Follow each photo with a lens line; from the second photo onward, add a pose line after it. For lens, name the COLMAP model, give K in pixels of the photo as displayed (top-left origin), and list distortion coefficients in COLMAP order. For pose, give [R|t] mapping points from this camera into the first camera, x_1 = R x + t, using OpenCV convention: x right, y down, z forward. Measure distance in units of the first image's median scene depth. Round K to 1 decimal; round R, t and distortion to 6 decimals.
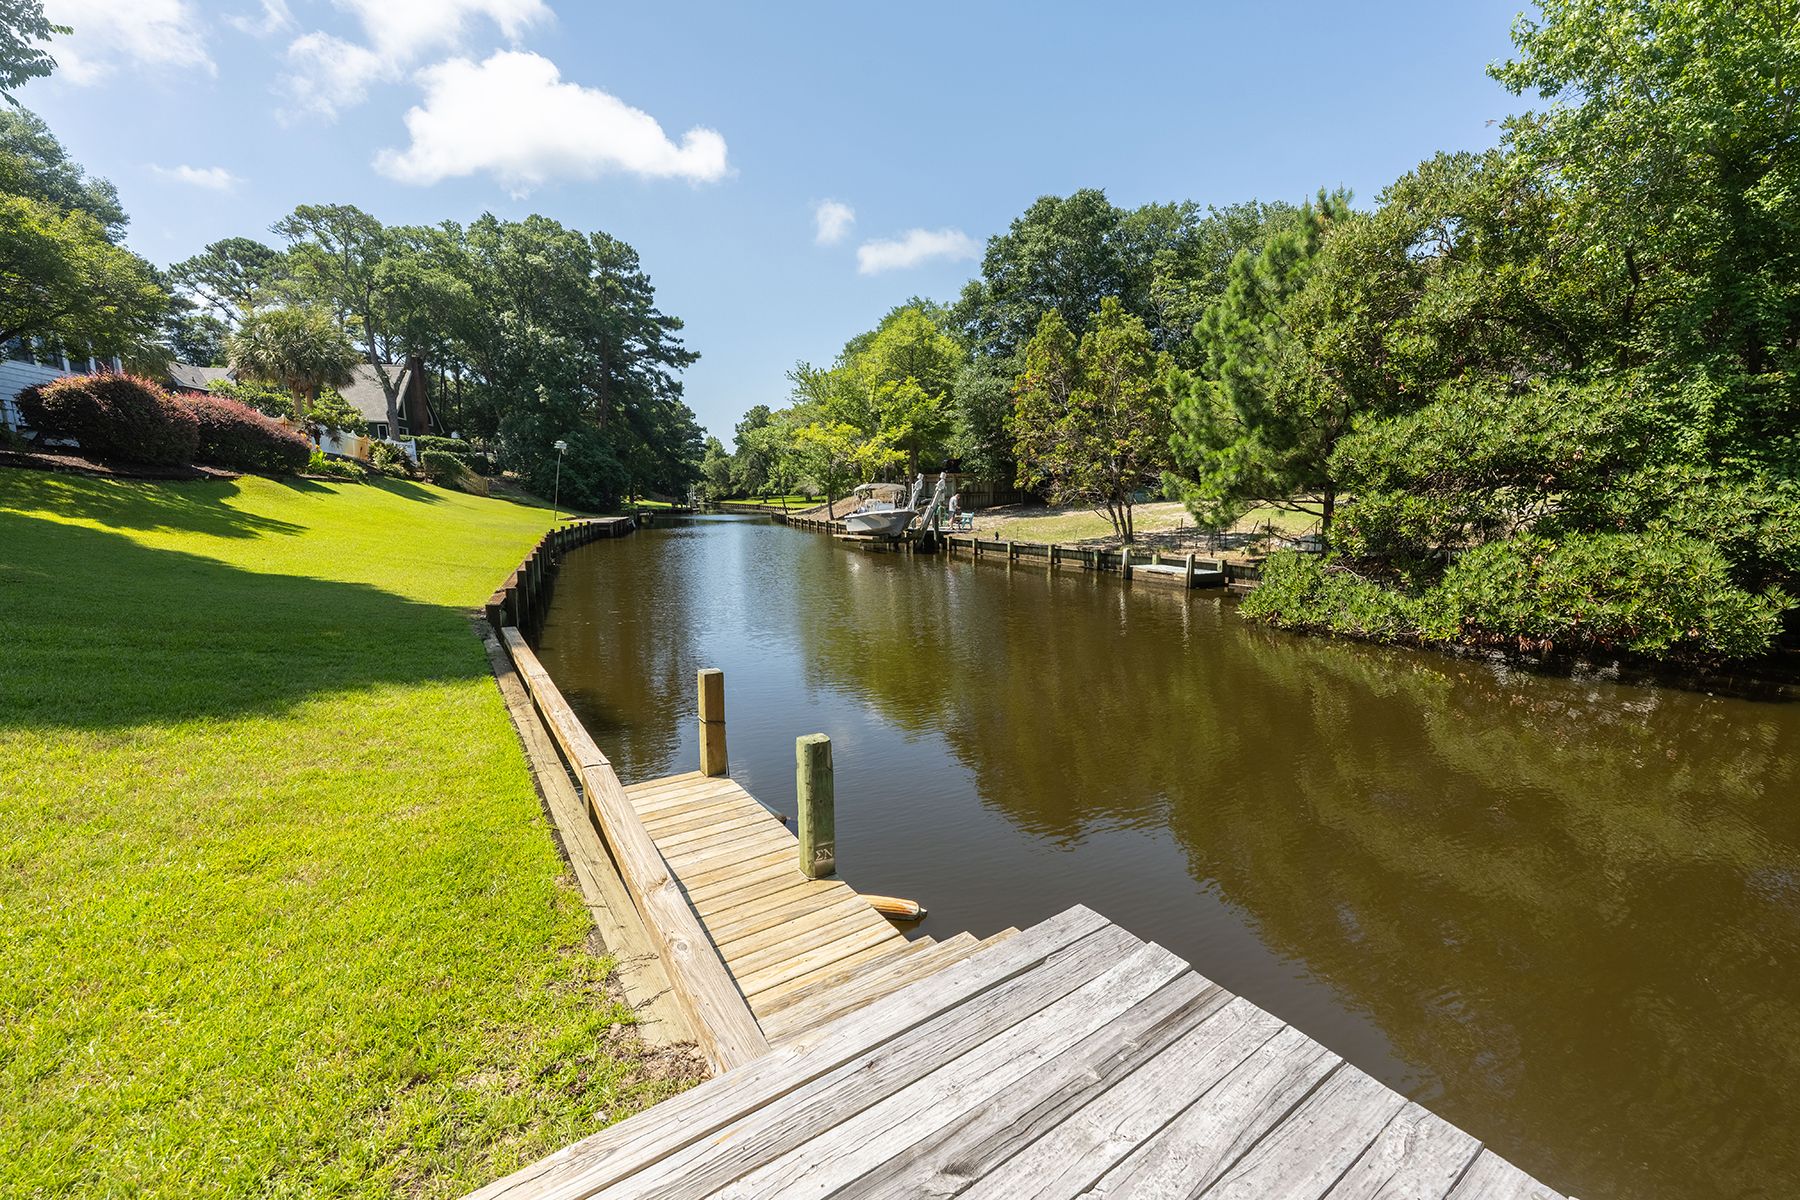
lens RADIAL K [[714.1, 0, 900.0], [0, 714.1, 600.0], [0, 0, 1]] dist [0.001367, 0.000091]
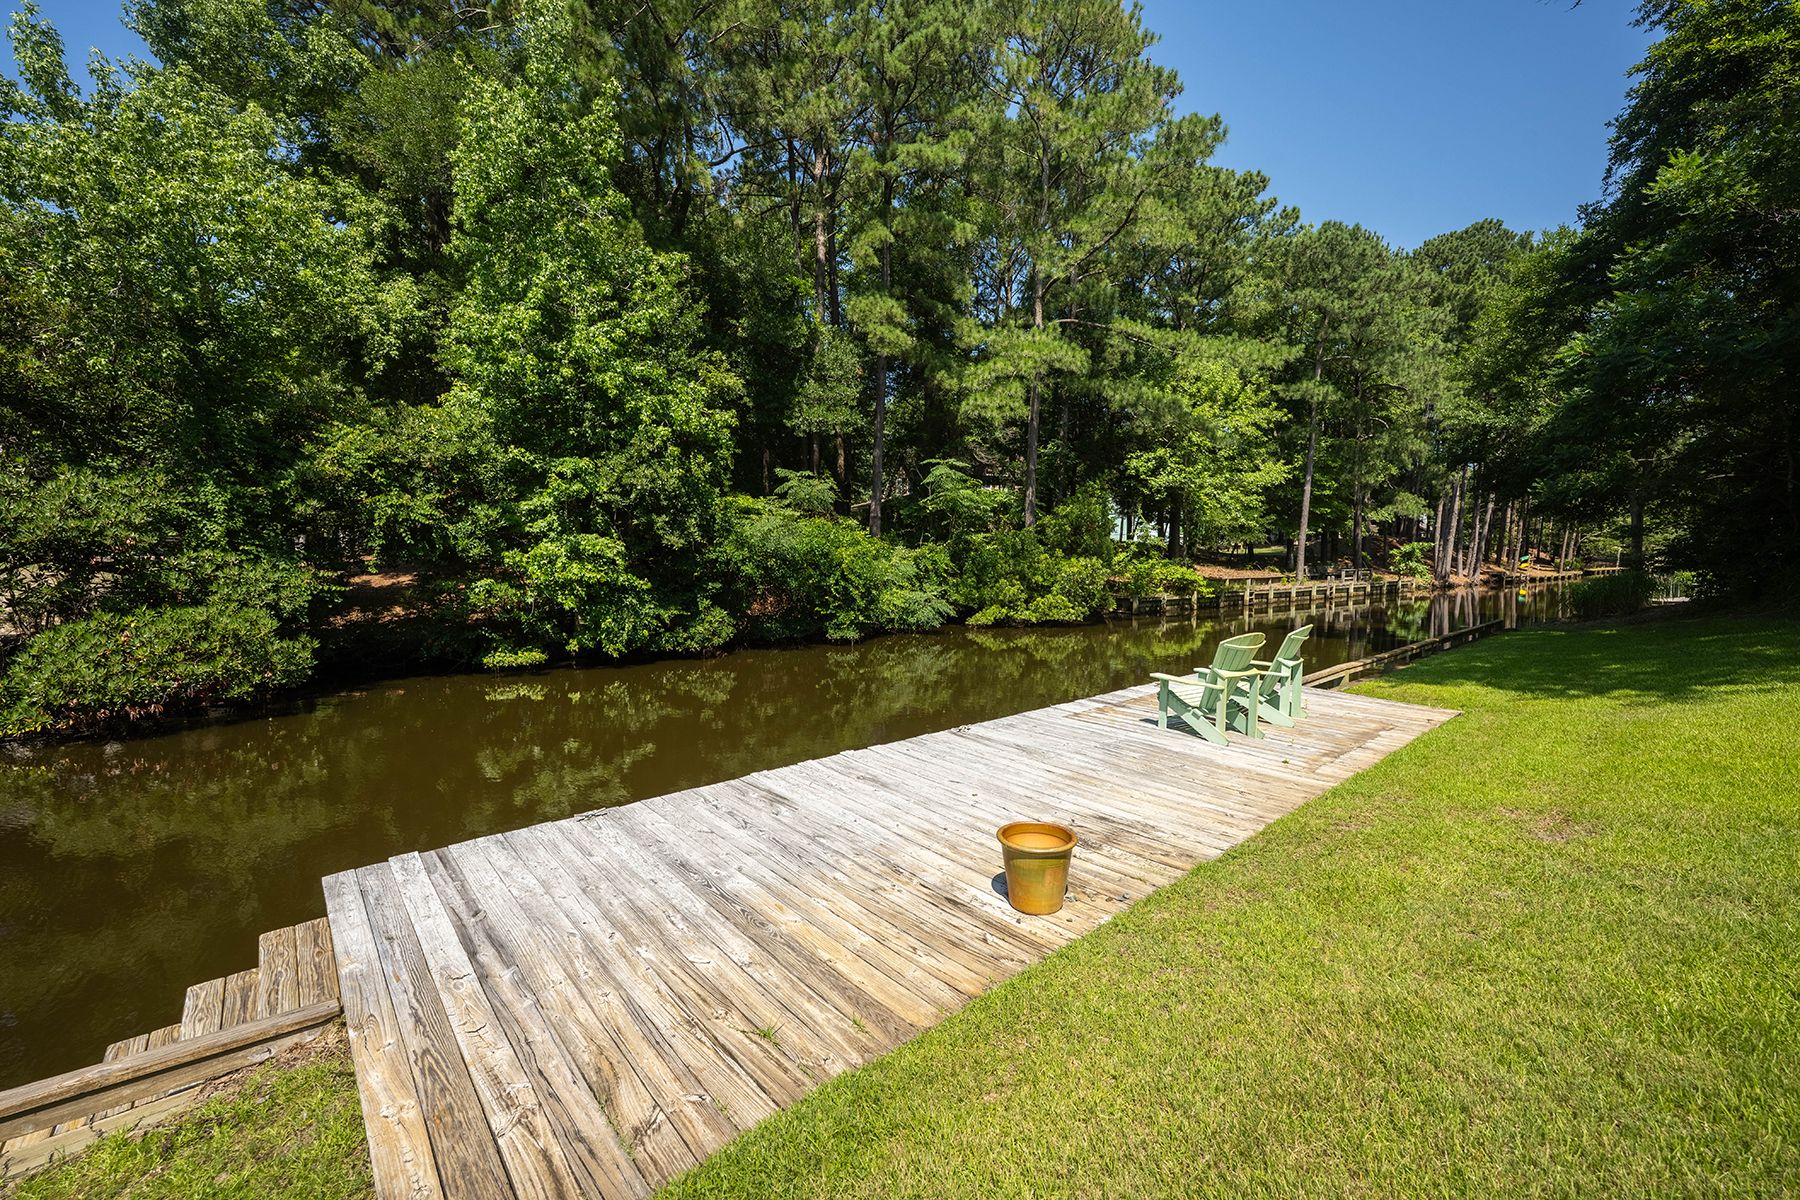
lens RADIAL K [[714.1, 0, 900.0], [0, 714.1, 600.0], [0, 0, 1]] dist [0.001367, 0.000091]
pose [[-0.140671, -0.064183, 0.987974, -0.360800], [0.153748, 0.984374, 0.085840, -0.022913], [-0.978046, 0.163975, -0.128604, -0.024767]]
